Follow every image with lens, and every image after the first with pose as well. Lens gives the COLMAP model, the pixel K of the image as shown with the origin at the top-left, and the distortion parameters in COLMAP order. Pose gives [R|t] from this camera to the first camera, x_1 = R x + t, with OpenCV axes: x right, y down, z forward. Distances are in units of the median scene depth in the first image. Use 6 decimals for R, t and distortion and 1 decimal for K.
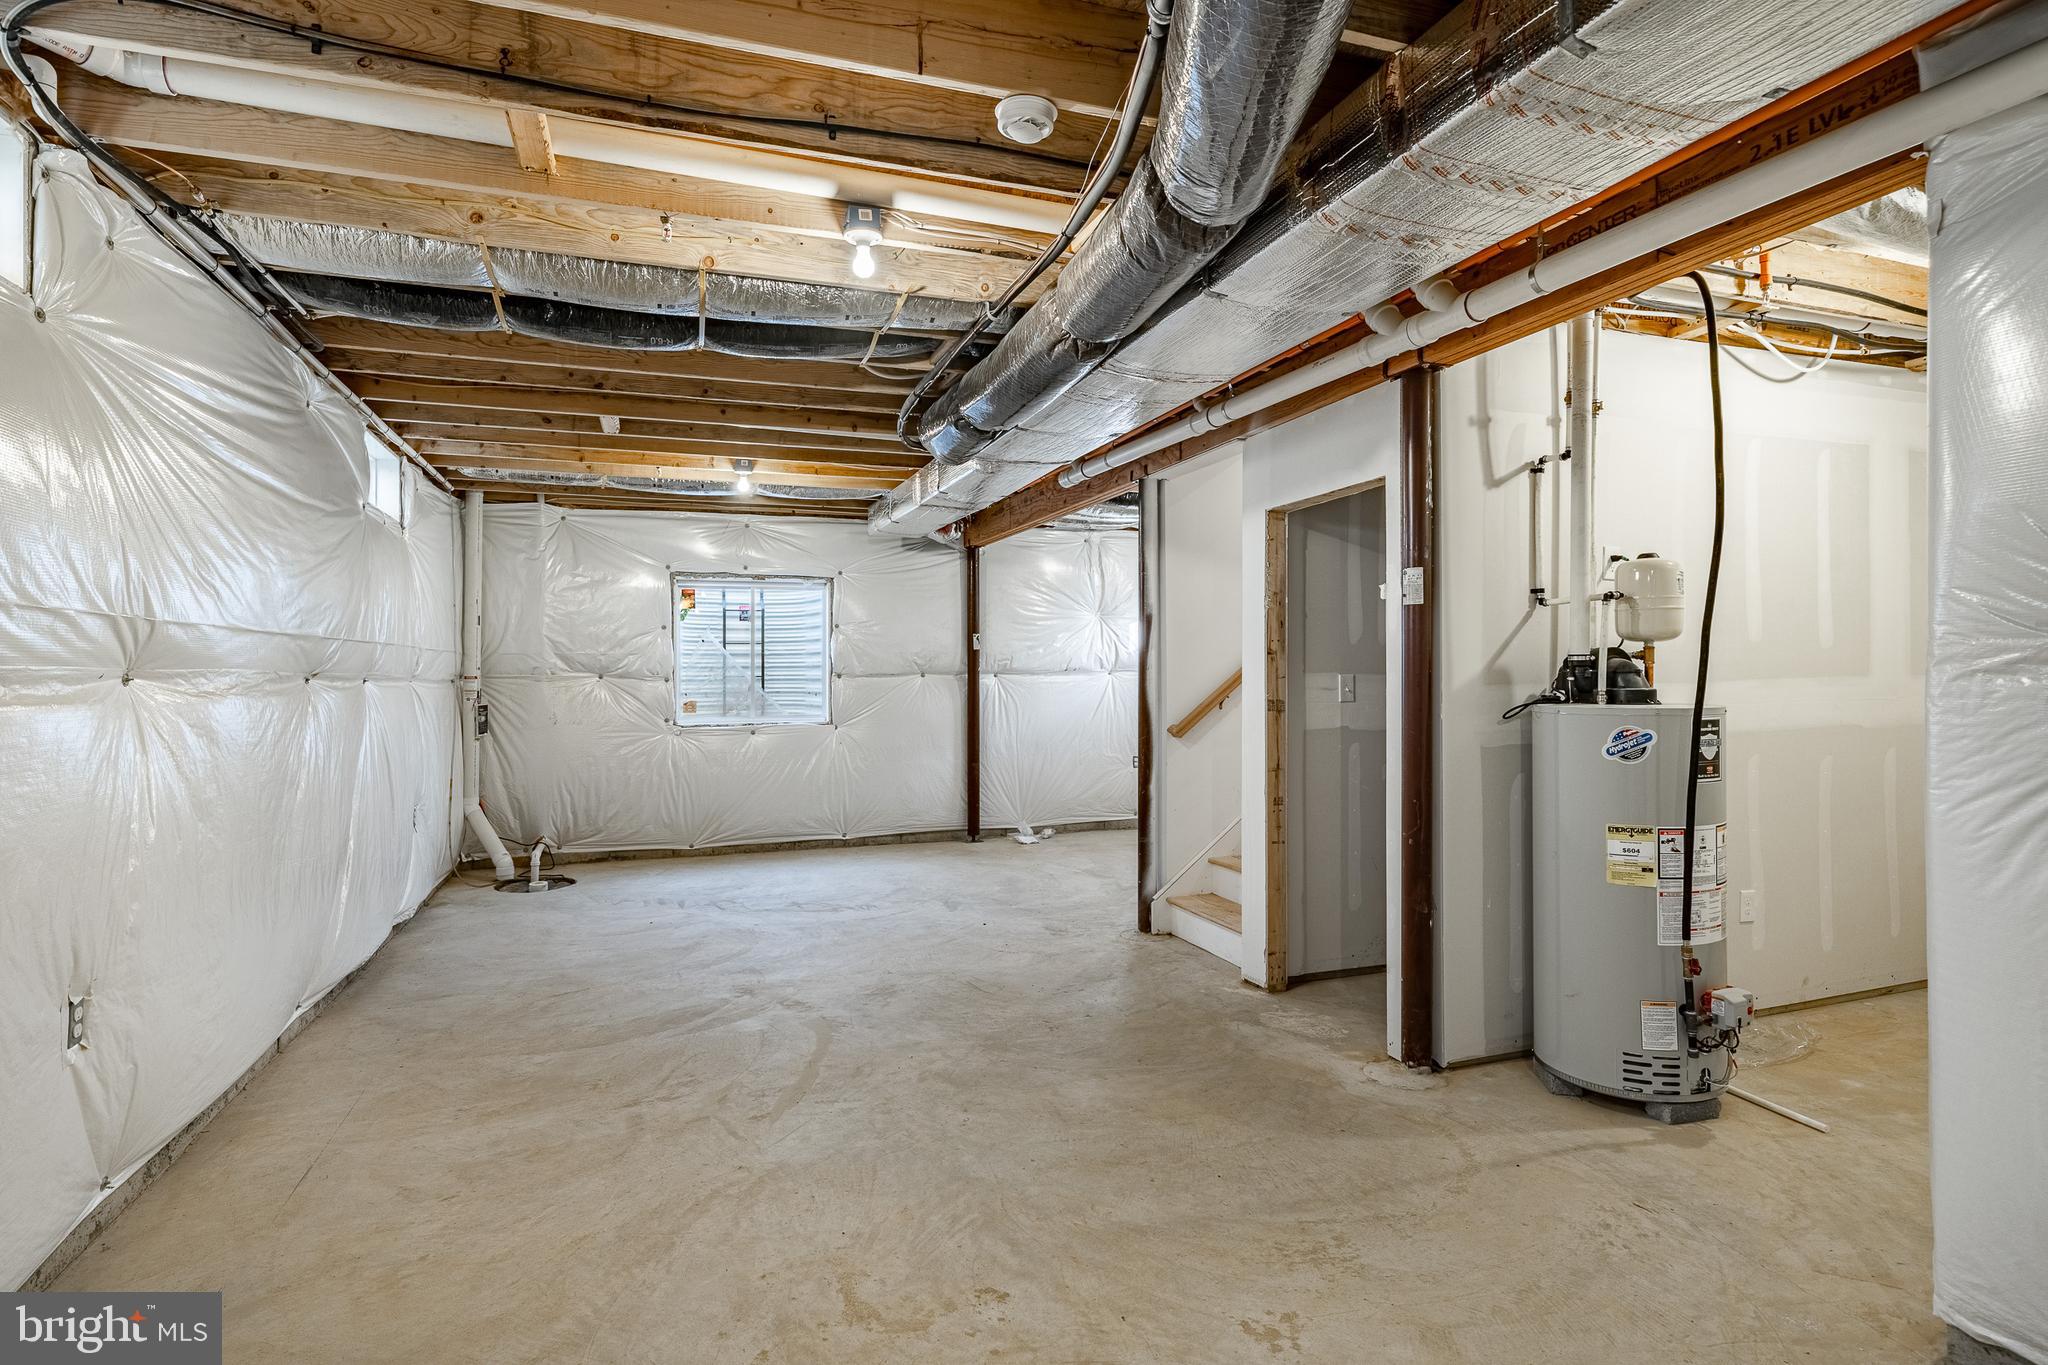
lens RADIAL K [[941.8, 0, 1021.0], [0, 941.8, 683.2], [0, 0, 1]] dist [0.002371, -0.000078]
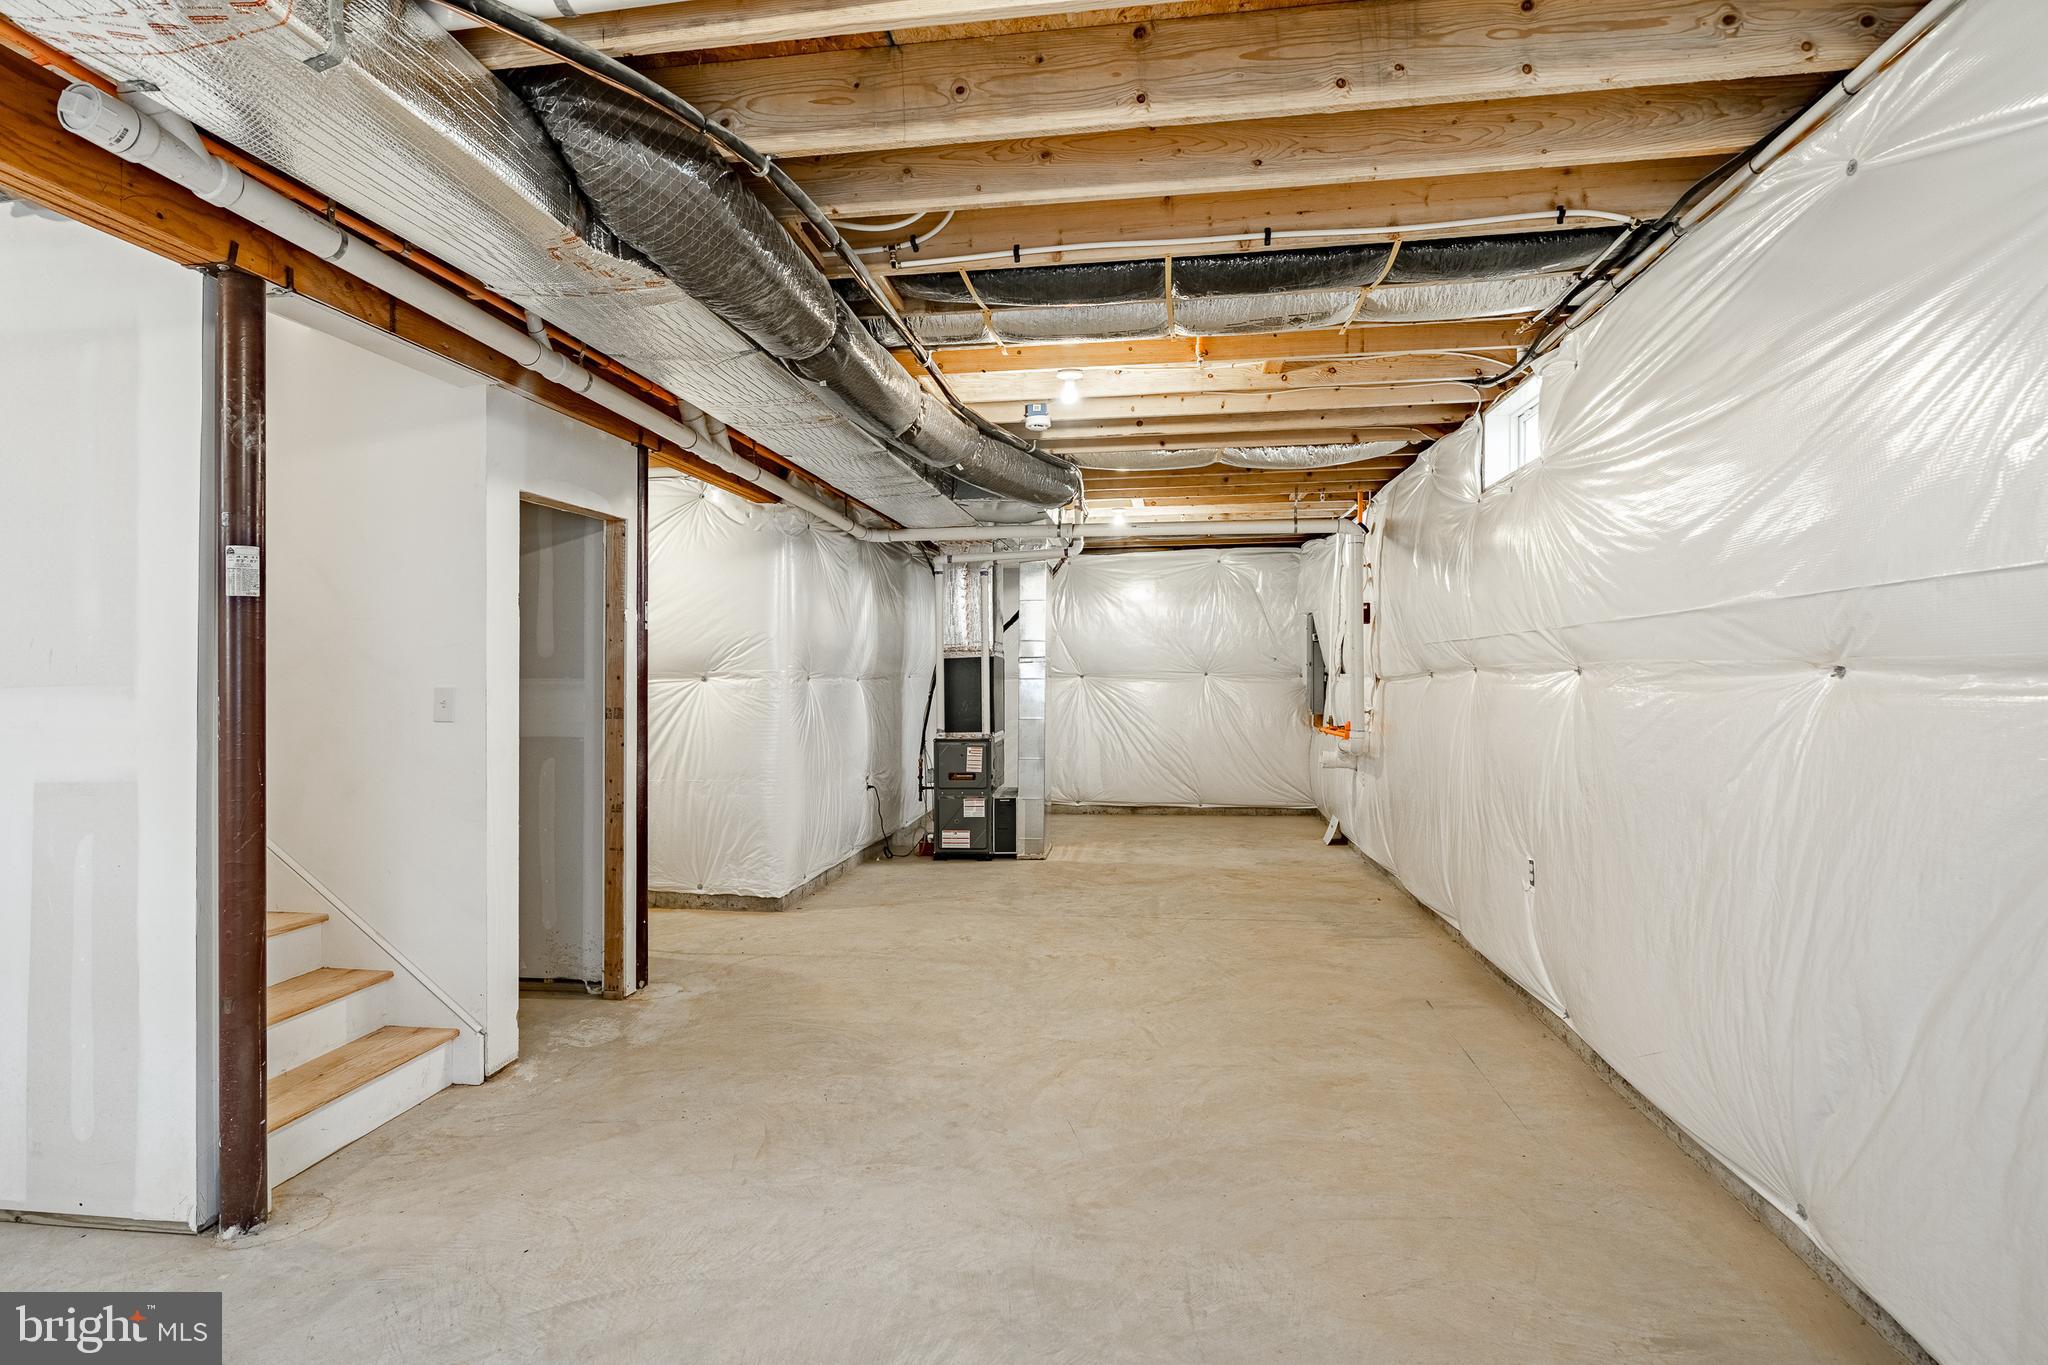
lens RADIAL K [[941.8, 0, 1028.0], [0, 941.8, 673.3], [0, 0, 1]] dist [0.002371, -0.000078]
pose [[-0.869252, 0.017394, 0.494063, -0.702513], [0.021728, 0.999759, 0.003031, -0.010691], [-0.493891, 0.013370, -0.869421, 1.911743]]
